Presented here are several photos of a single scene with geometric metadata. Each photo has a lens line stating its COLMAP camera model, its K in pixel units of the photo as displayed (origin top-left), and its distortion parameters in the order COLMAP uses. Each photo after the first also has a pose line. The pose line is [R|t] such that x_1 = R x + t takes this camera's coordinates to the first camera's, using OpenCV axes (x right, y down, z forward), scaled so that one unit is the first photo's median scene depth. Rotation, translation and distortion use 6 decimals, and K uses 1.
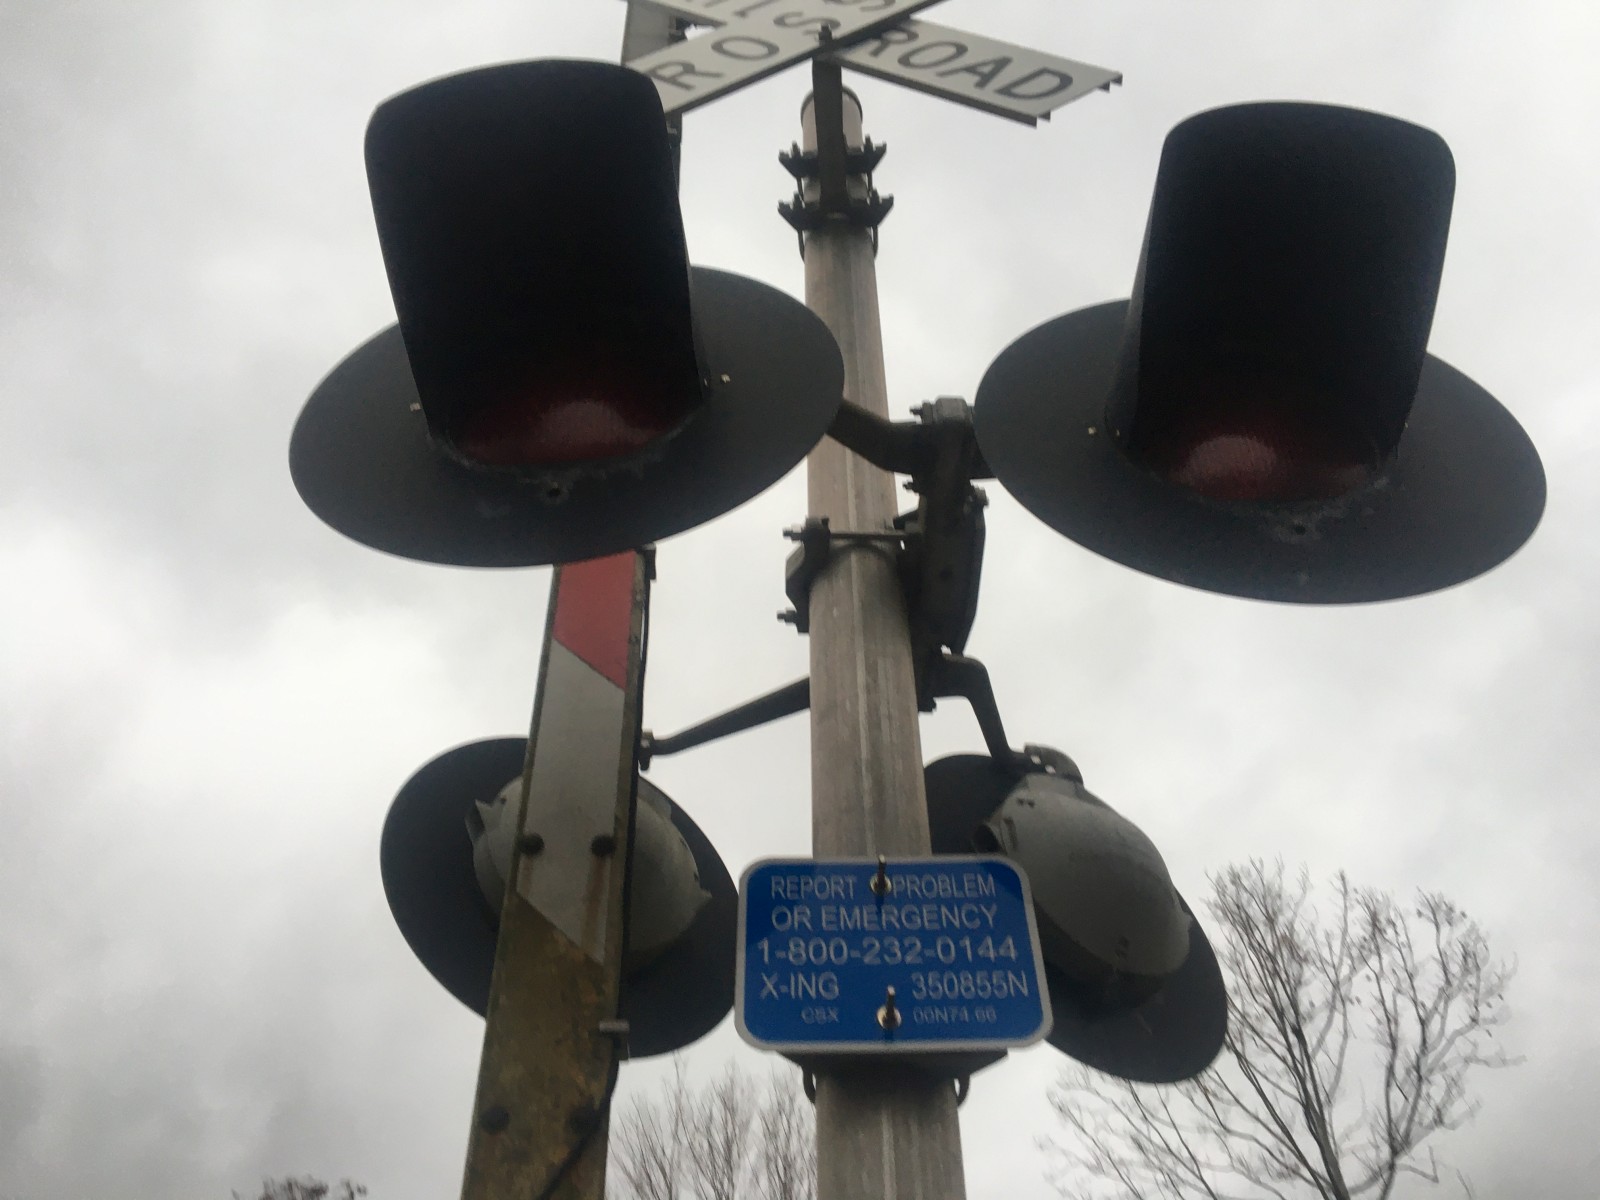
lens RADIAL K [[1324.0, 0, 789.9], [0, 1324.0, 603.7], [0, 0, 1]] dist [0.042928, -0.077734]
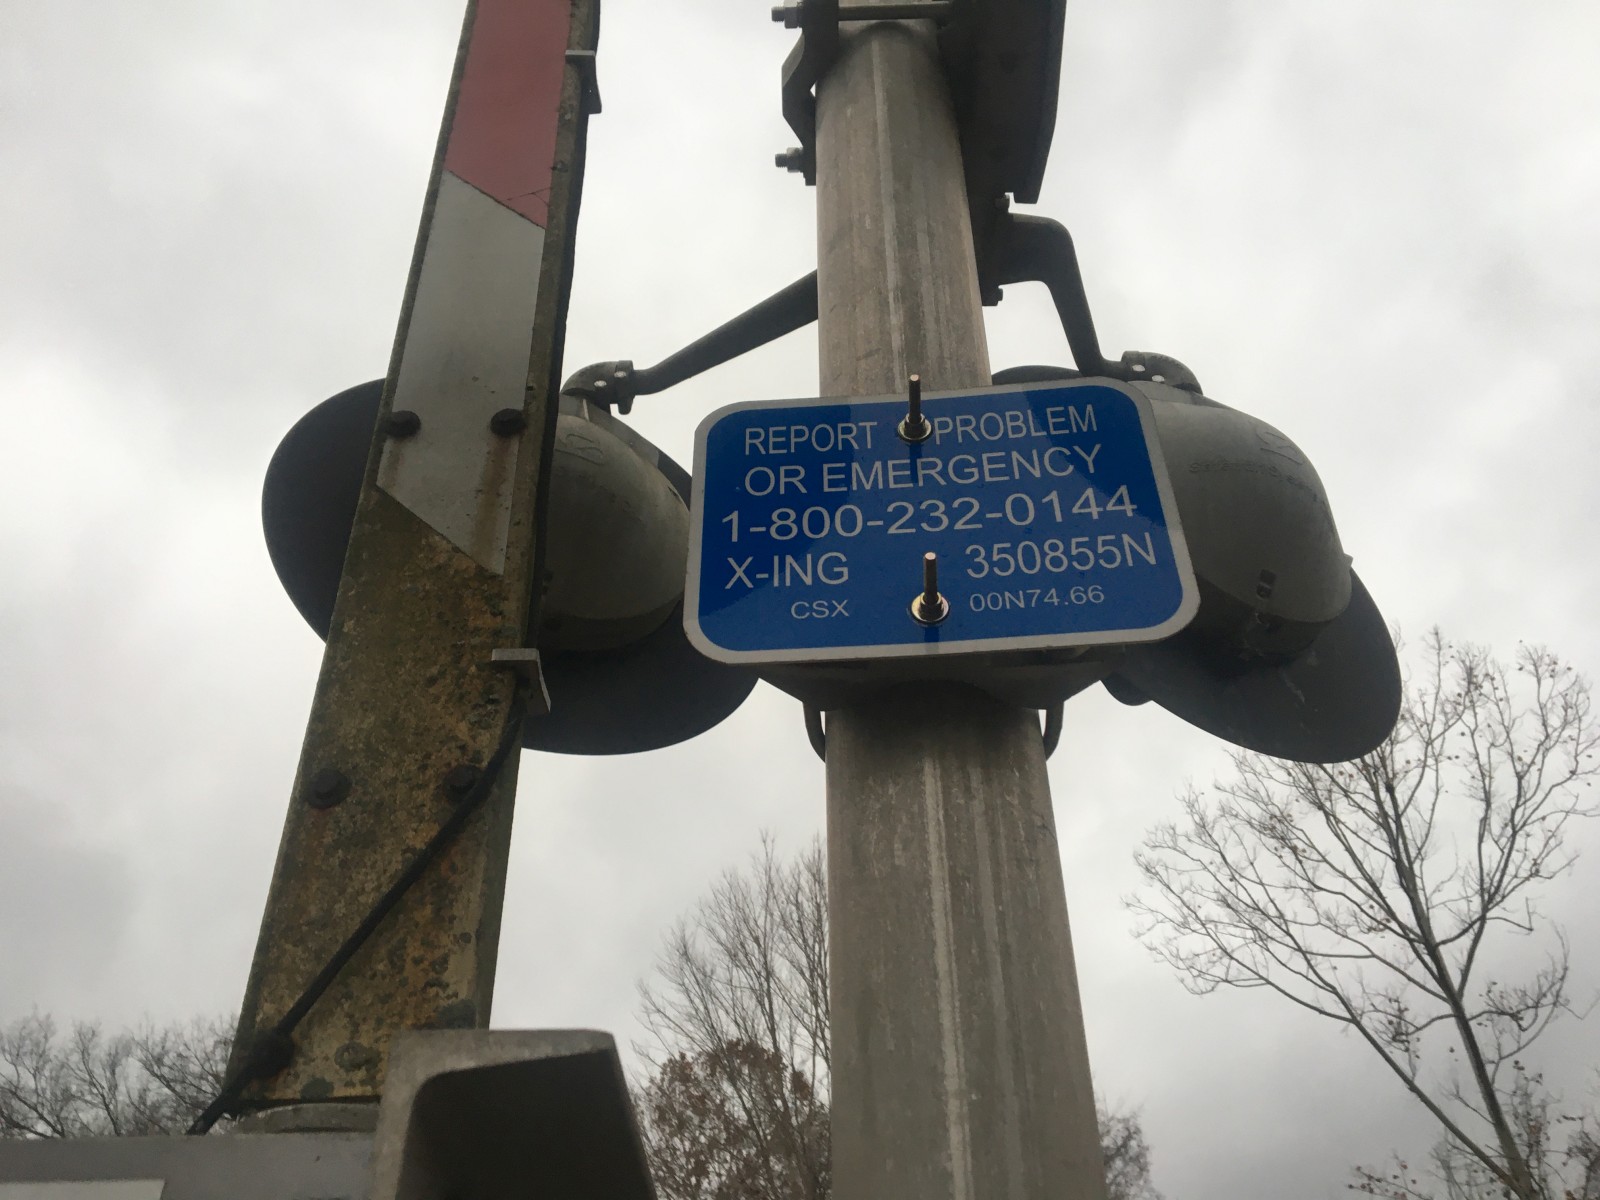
lens RADIAL K [[1324.0, 0, 785.1], [0, 1324.0, 599.8], [0, 0, 1]] dist [0.042928, -0.077734]
pose [[0.997039, -0.044867, -0.062454, 0.037917], [0.053742, 0.987437, 0.148594, 0.175005], [0.055002, -0.151510, 0.986924, 0.317910]]
